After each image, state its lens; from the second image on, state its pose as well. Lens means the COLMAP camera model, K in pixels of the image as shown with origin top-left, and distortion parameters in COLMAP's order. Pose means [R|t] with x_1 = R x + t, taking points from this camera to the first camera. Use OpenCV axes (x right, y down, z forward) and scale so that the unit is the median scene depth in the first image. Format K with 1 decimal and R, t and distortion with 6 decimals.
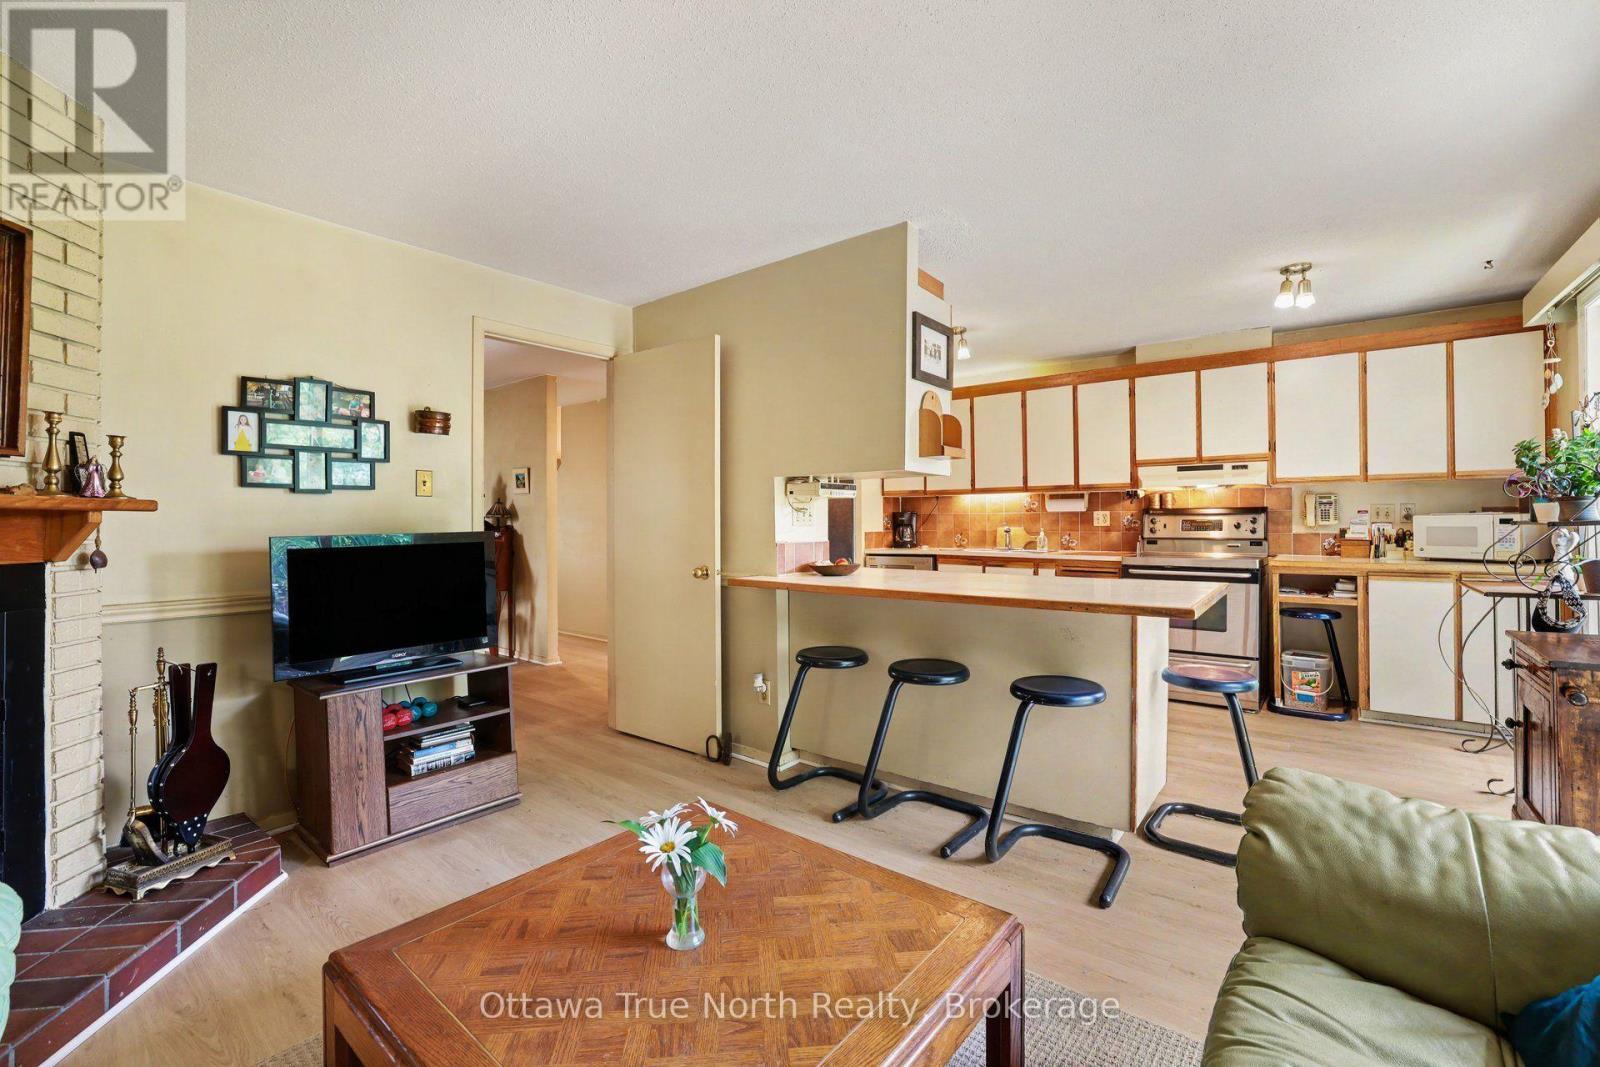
lens RADIAL K [[690.6, 0, 796.5], [0, 690.6, 523.3], [0, 0, 1]] dist [-0.011163, 0.000395]
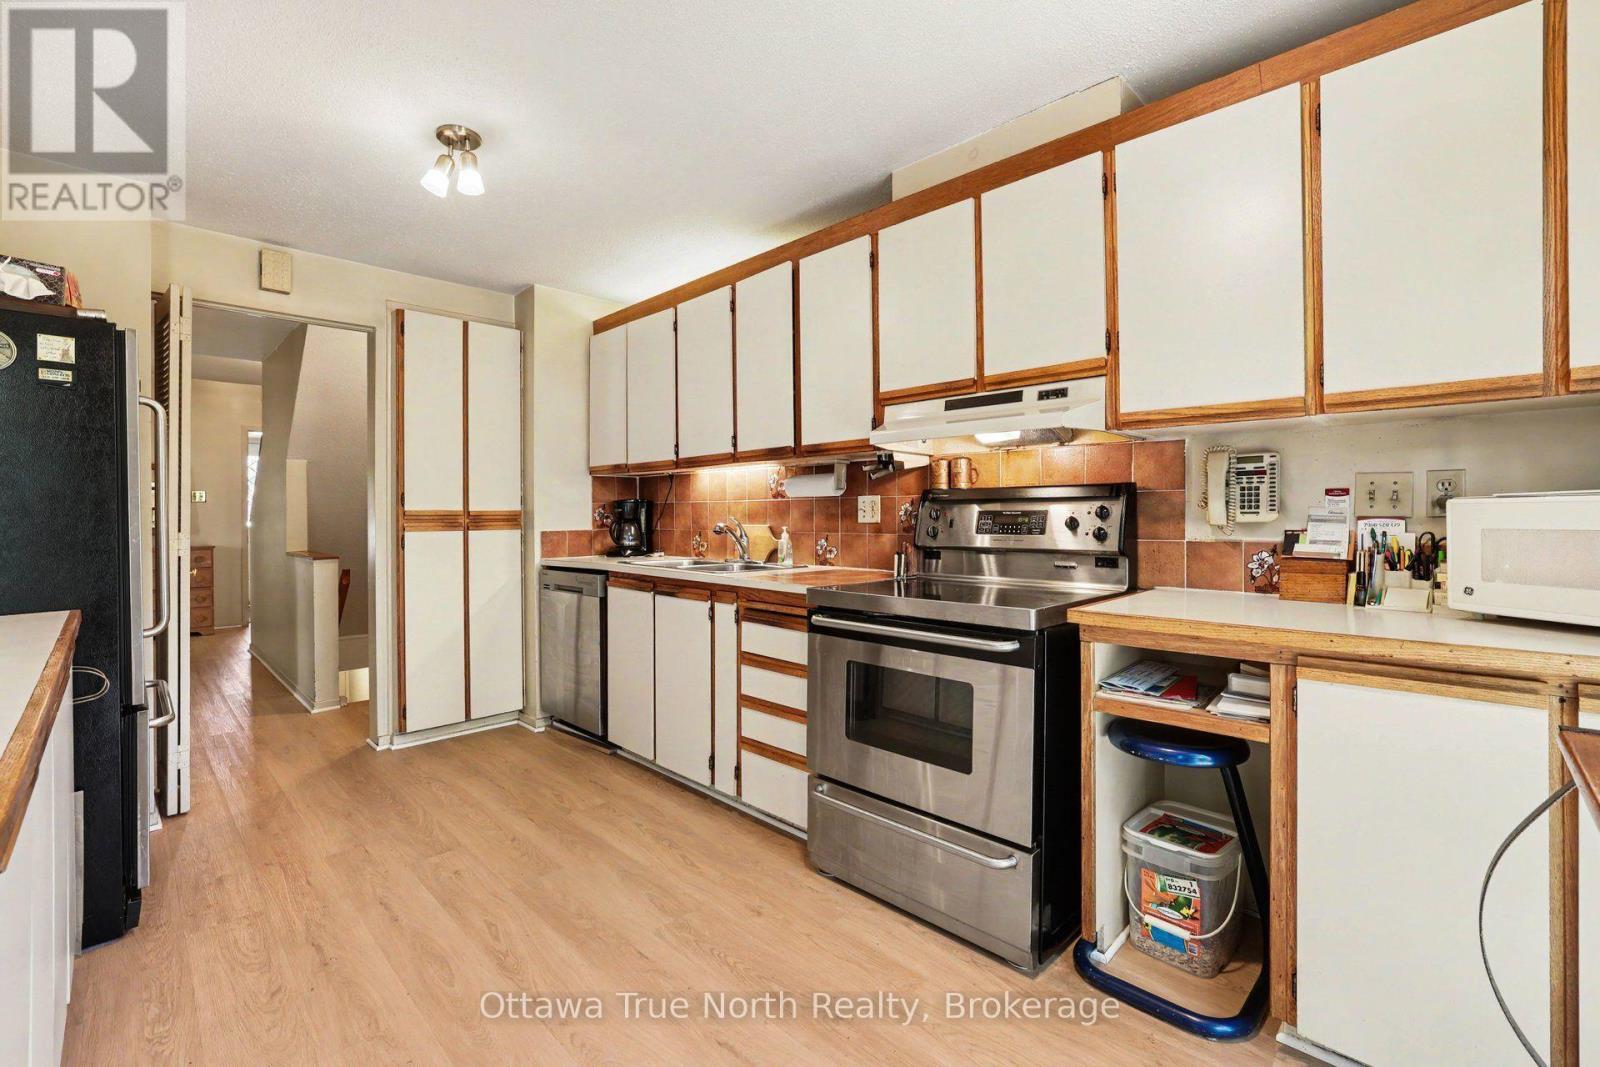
lens RADIAL K [[690.6, 0, 802.2], [0, 690.6, 521.3], [0, 0, 1]] dist [-0.011163, 0.000395]
pose [[0.993902, 0.002239, -0.110242, 0.524378], [-0.001678, 0.999985, 0.005181, -0.000268], [0.110252, -0.004964, 0.993891, 0.523331]]
